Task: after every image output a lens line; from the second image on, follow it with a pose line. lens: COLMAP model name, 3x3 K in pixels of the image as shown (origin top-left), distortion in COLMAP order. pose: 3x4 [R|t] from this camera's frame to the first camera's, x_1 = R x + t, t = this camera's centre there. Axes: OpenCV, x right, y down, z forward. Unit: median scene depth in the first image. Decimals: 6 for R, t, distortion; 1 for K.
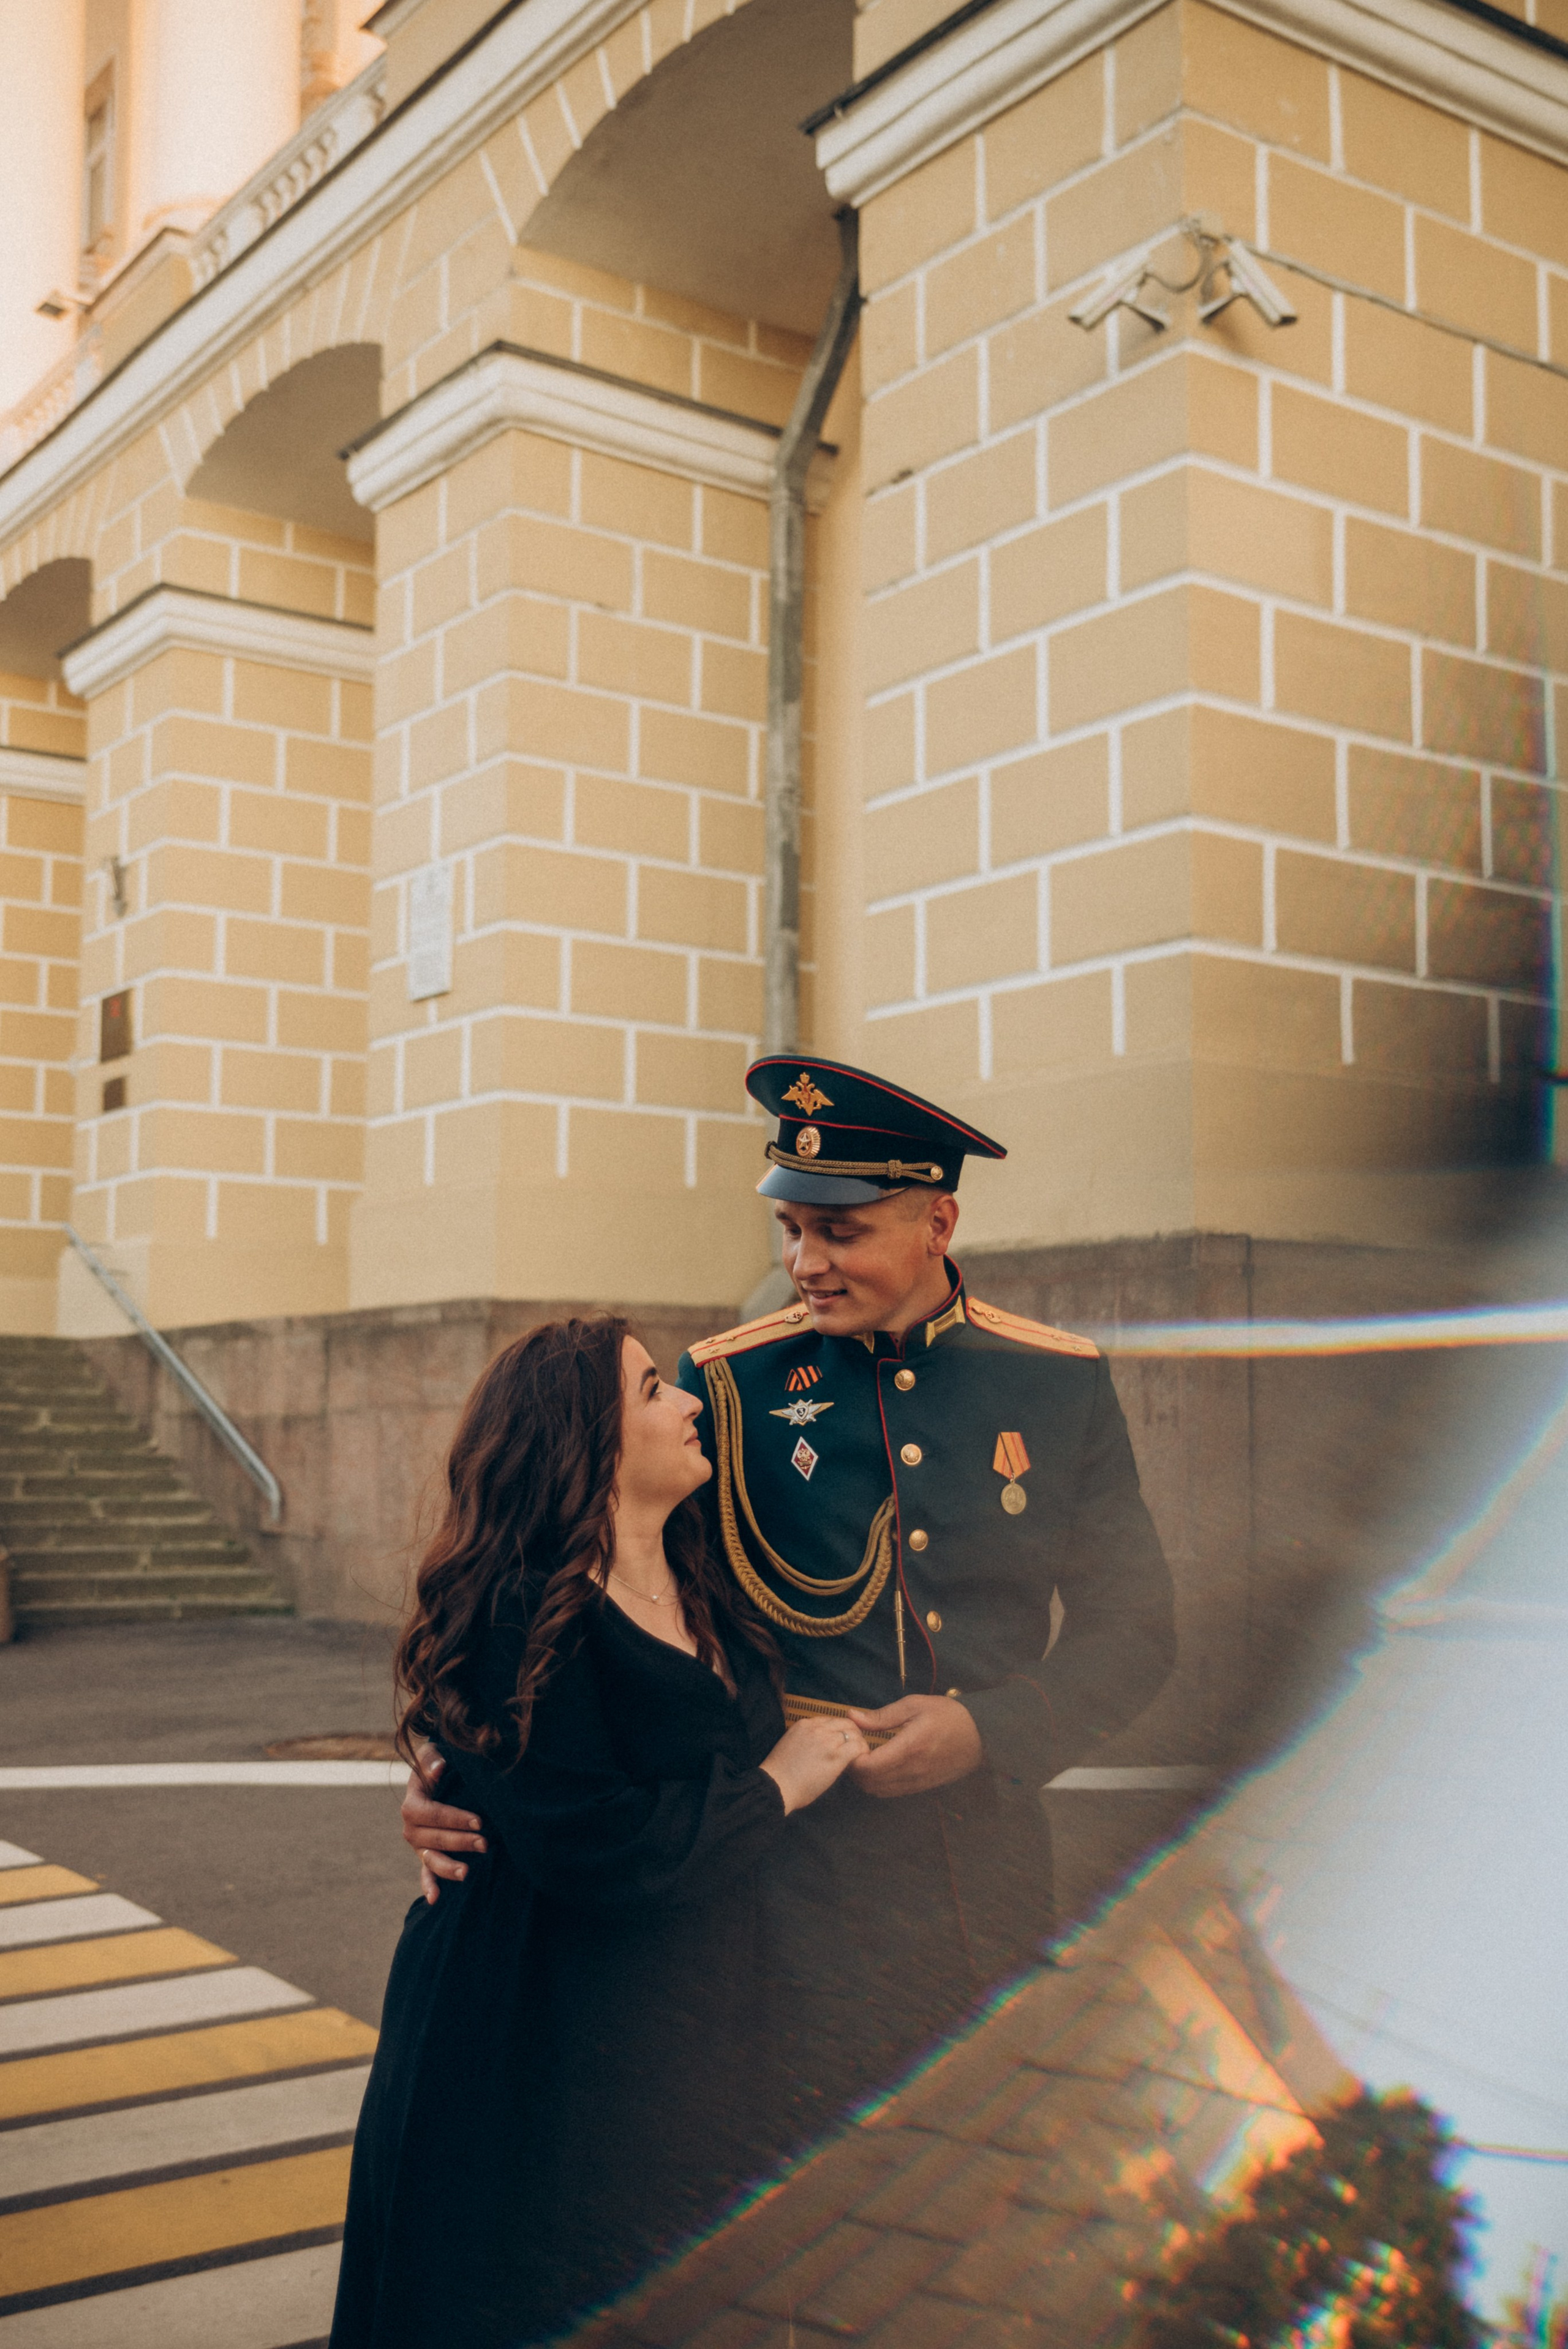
lens RADIAL K [[2455.4, 0, 700.8], [0, 2455.4, 1168.2], [0, 0, 1]] dist [0.015167, 0.000000]
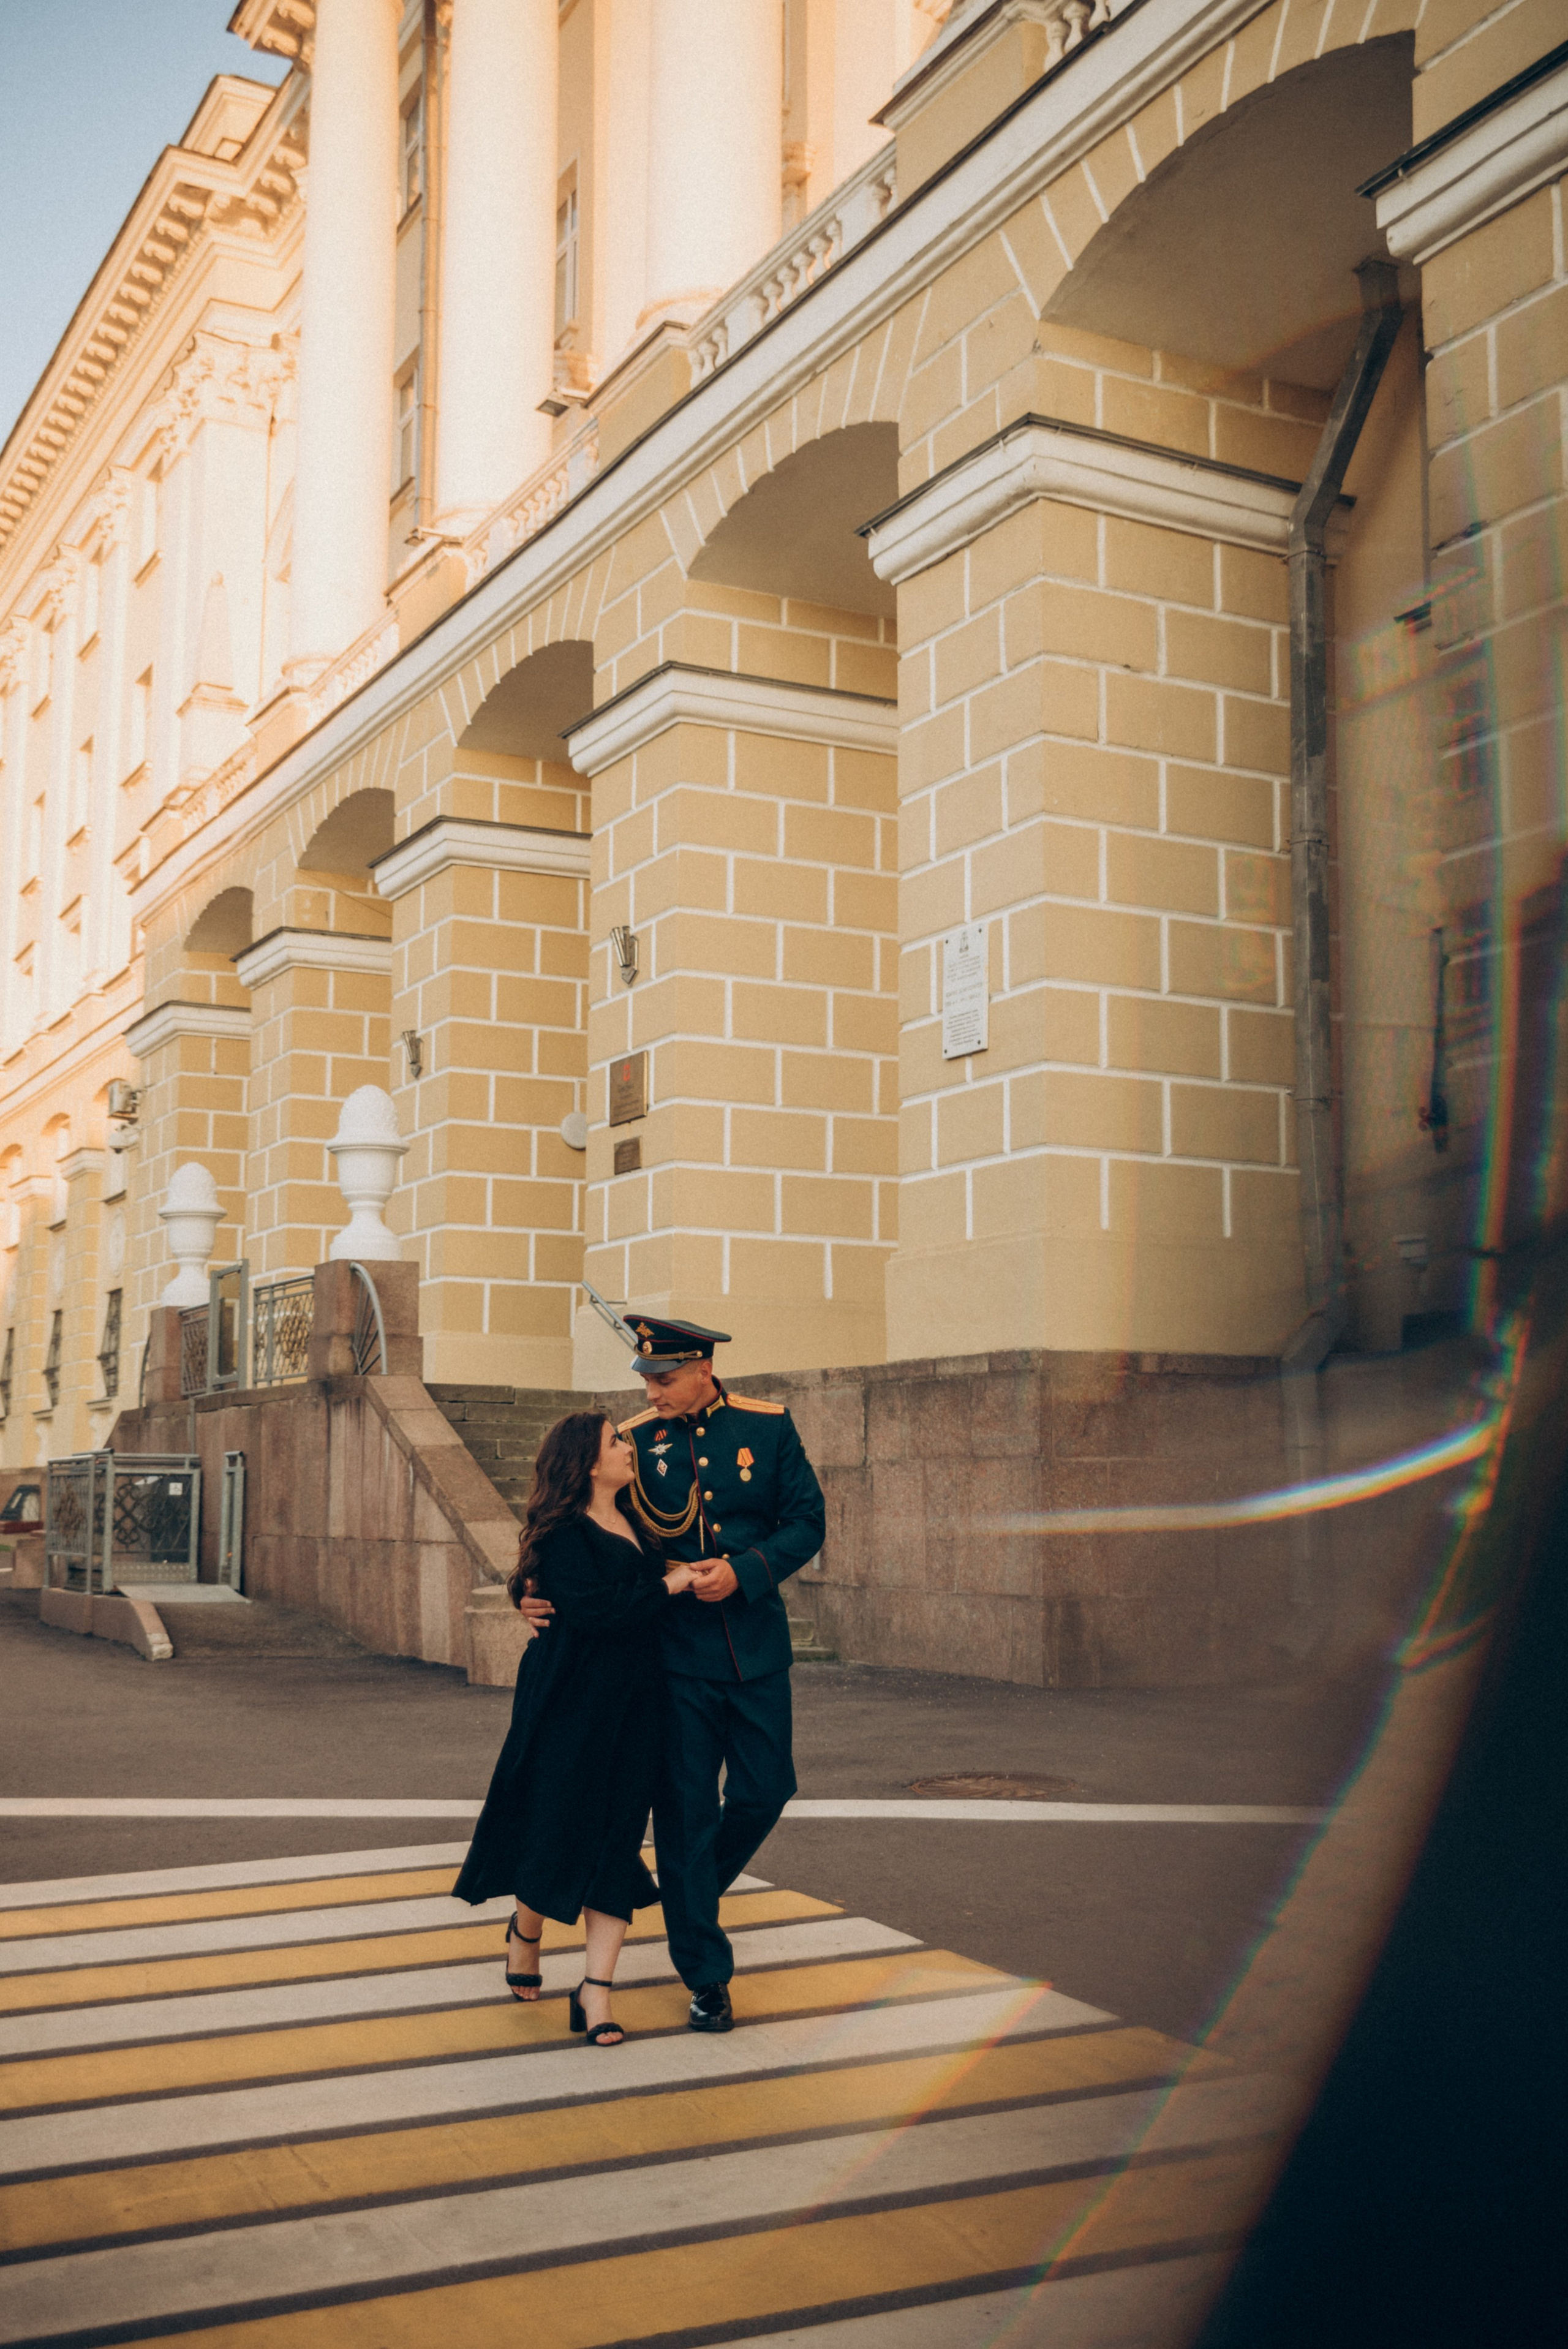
lens RADIAL K [[2455.4, 0, 777.2], [0, 2455.4, 1175.1], [0, 0, 1]] dist [0.015167, 0.000000]
pose [[0.992136, -0.017582, -0.123923, -0.059672], [0.015219, 0.999684, -0.019987, -0.000678], [0.124235, 0.017944, 0.992091, -0.021810]]
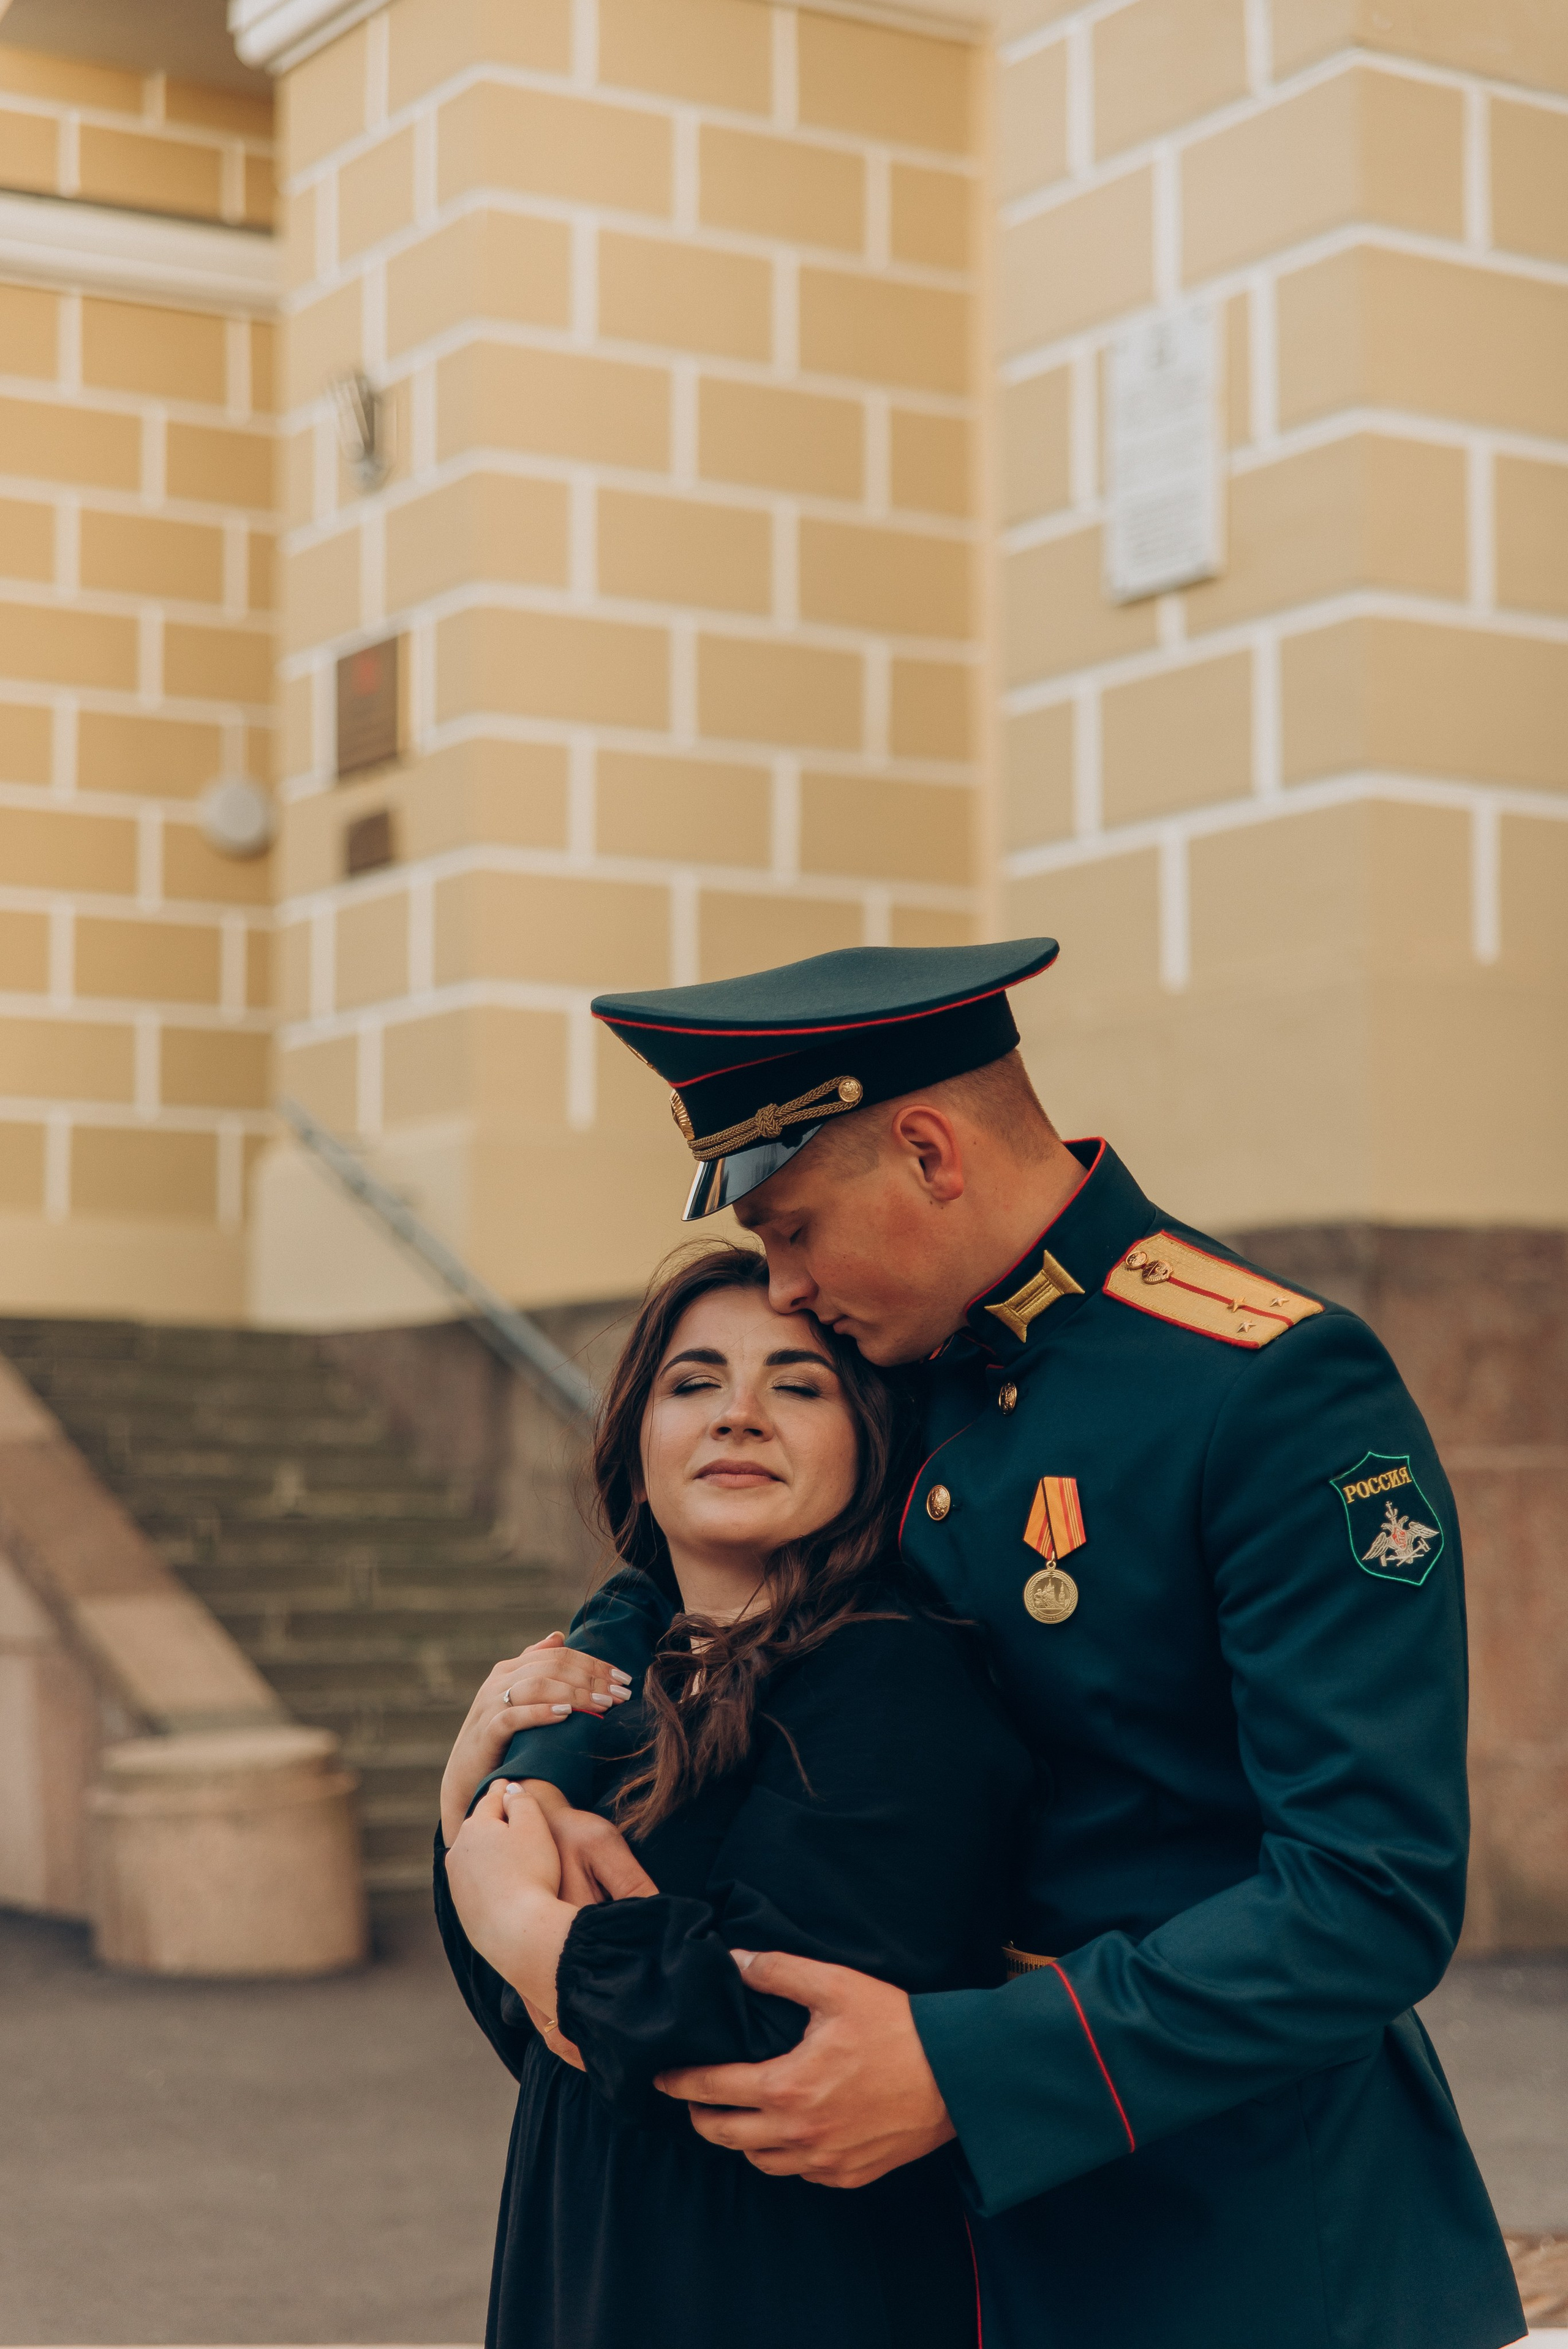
lens RADIAL K [[4157.5, 0, 785.1], [0, 4157.5, 1168.4], [0, 0, 1]] dist [0.012323, 0.000000]
pose [[0.998598, -0.015007, -0.050764, -0.138117], [0.016468, 0.999459, 0.028480, 0.016841], [0.050309, -0.029276, 0.998305, 0.186024]]
